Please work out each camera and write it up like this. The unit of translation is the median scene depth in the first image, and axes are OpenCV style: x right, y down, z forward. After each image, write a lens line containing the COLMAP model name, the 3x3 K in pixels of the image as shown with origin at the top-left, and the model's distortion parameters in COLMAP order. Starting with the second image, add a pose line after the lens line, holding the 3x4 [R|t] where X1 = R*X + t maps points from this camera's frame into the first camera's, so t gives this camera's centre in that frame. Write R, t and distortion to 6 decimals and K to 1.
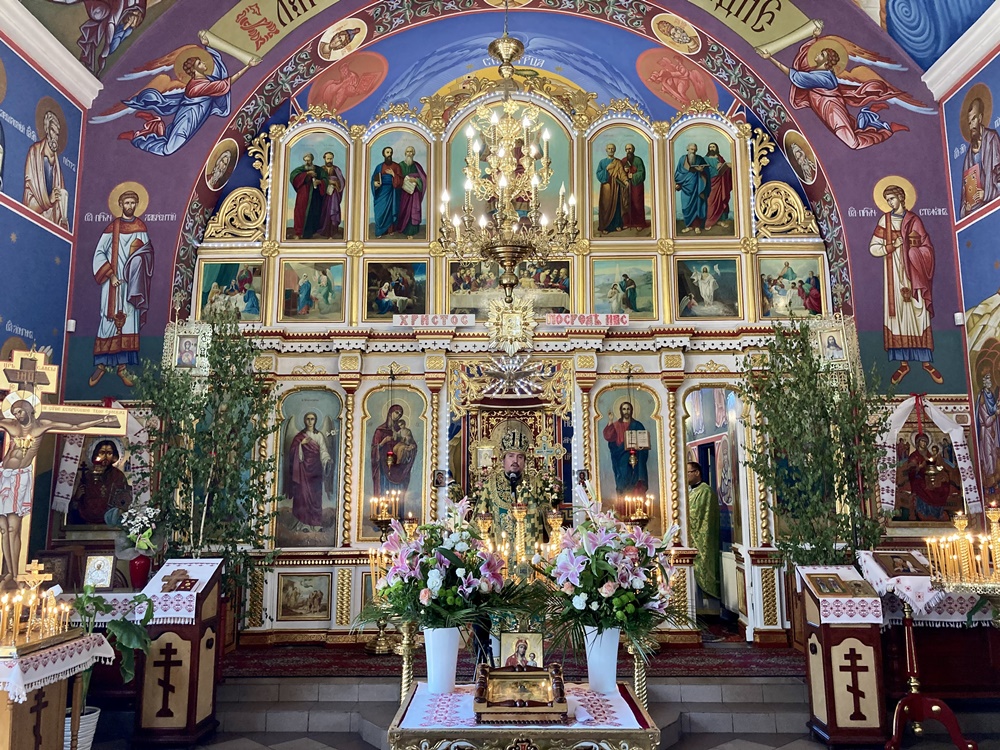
lens RADIAL K [[797.8, 0, 500.5], [0, 797.8, 367.7], [0, 0, 1]] dist [0.114734, -0.286866]
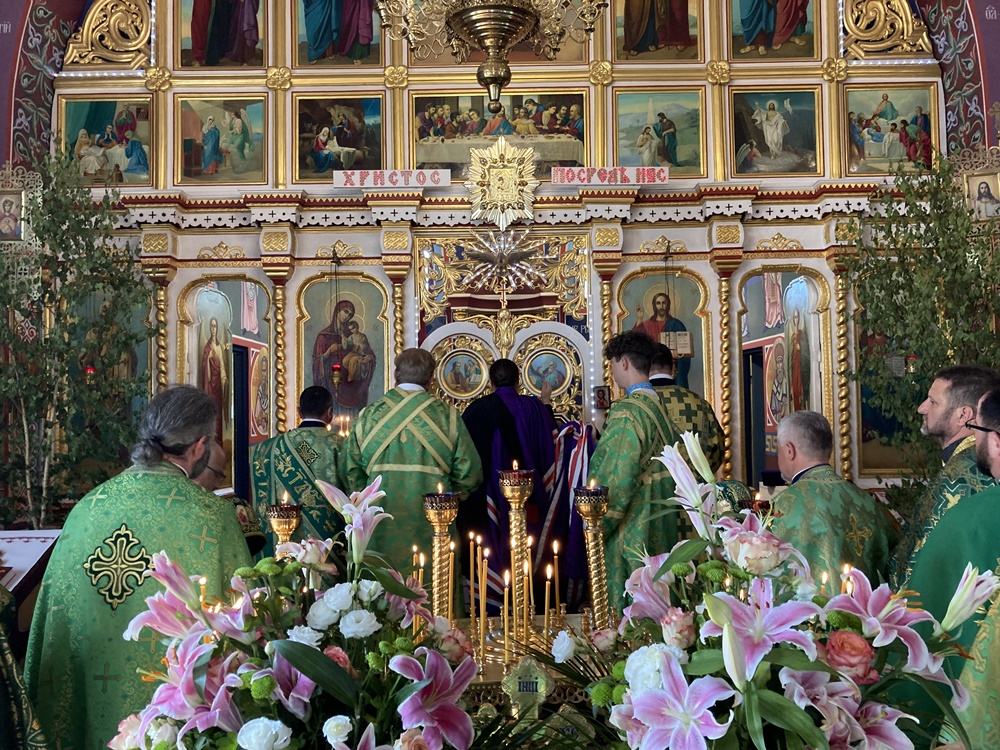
lens RADIAL K [[809.4, 0, 515.7], [0, 809.4, 381.9], [0, 0, 1]] dist [0.010860, -0.000676]
pose [[0.999735, -0.012763, 0.019156, 0.009388], [0.010227, 0.991842, 0.127064, 0.027878], [-0.020621, -0.126834, 0.991710, 0.260330]]
